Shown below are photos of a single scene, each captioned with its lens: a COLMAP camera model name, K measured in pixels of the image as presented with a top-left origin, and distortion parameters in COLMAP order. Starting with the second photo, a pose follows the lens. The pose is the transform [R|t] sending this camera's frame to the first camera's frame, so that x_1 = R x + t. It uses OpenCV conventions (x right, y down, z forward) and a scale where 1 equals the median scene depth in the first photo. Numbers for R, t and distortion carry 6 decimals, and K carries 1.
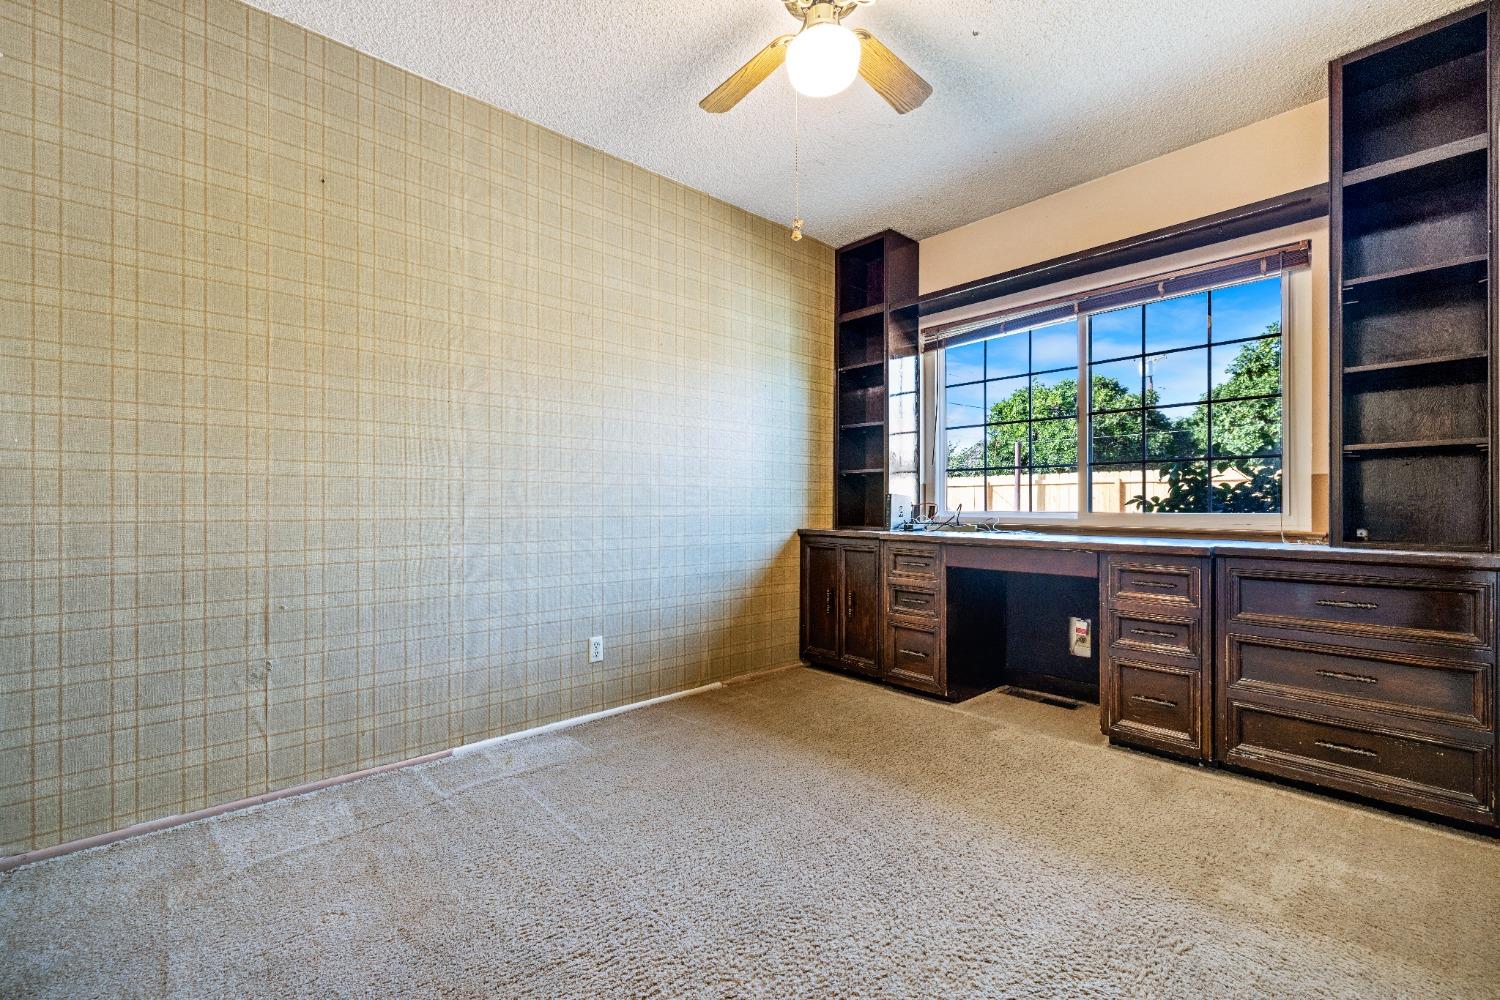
lens RADIAL K [[632.5, 0, 749.9], [0, 632.5, 507.4], [0, 0, 1]] dist [0.001442, 0.000154]
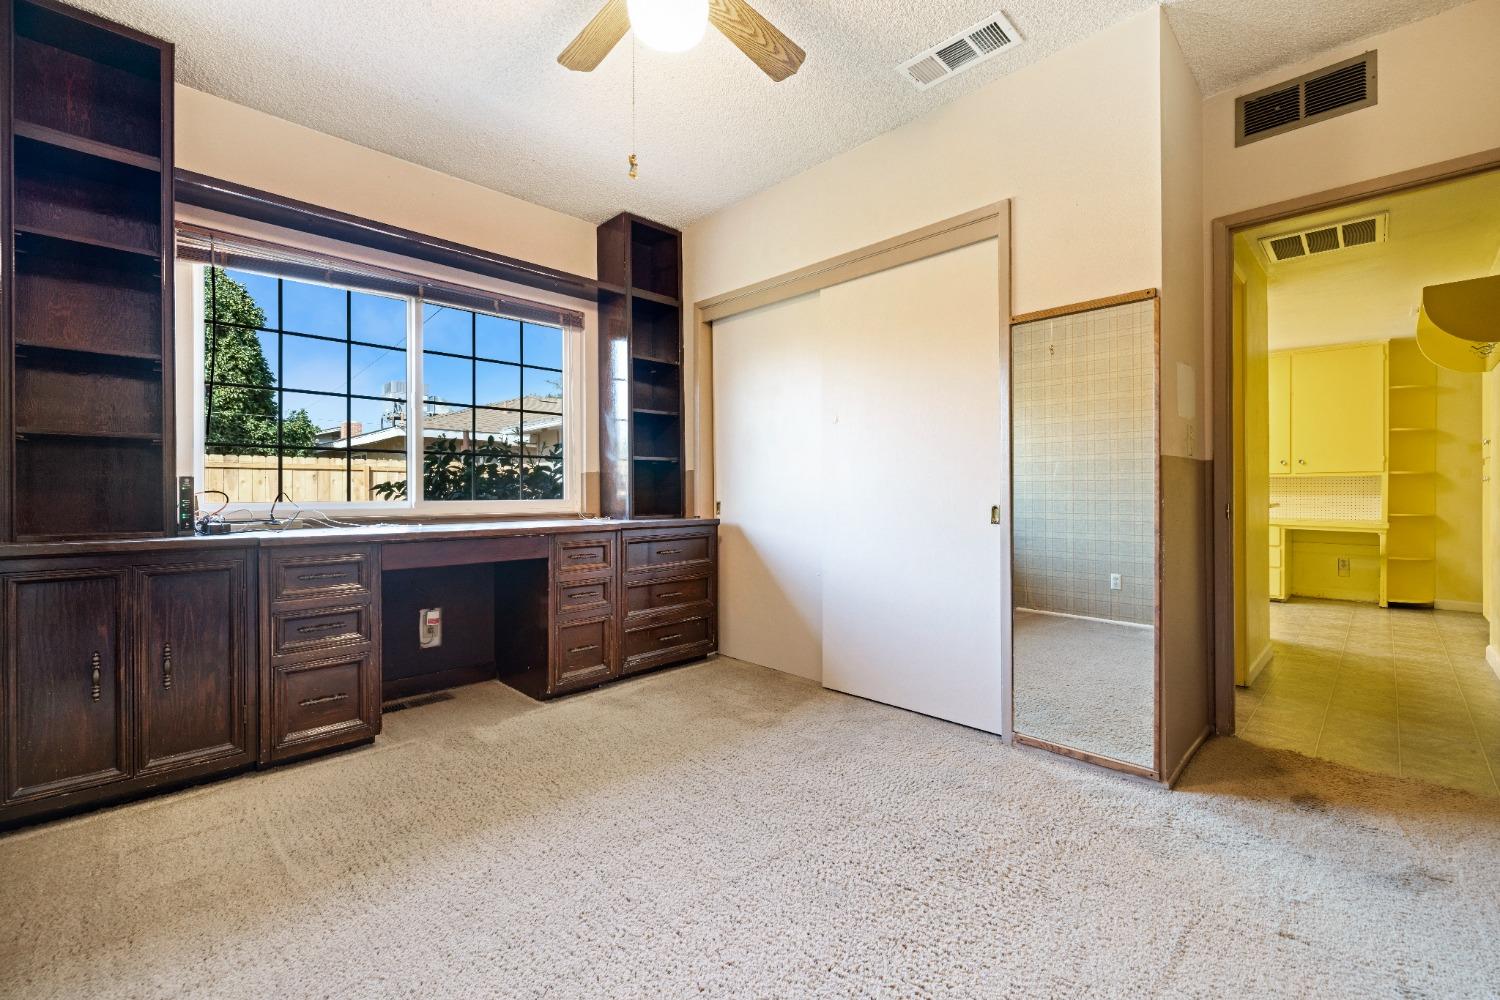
lens RADIAL K [[633.6, 0, 752.9], [0, 633.6, 492.2], [0, 0, 1]] dist [0.001578, 0.000158]
pose [[-0.042577, 0.000776, 0.999093, -0.478867], [0.004003, 0.999992, -0.000606, -0.003679], [-0.999085, 0.003973, -0.042580, 0.535014]]
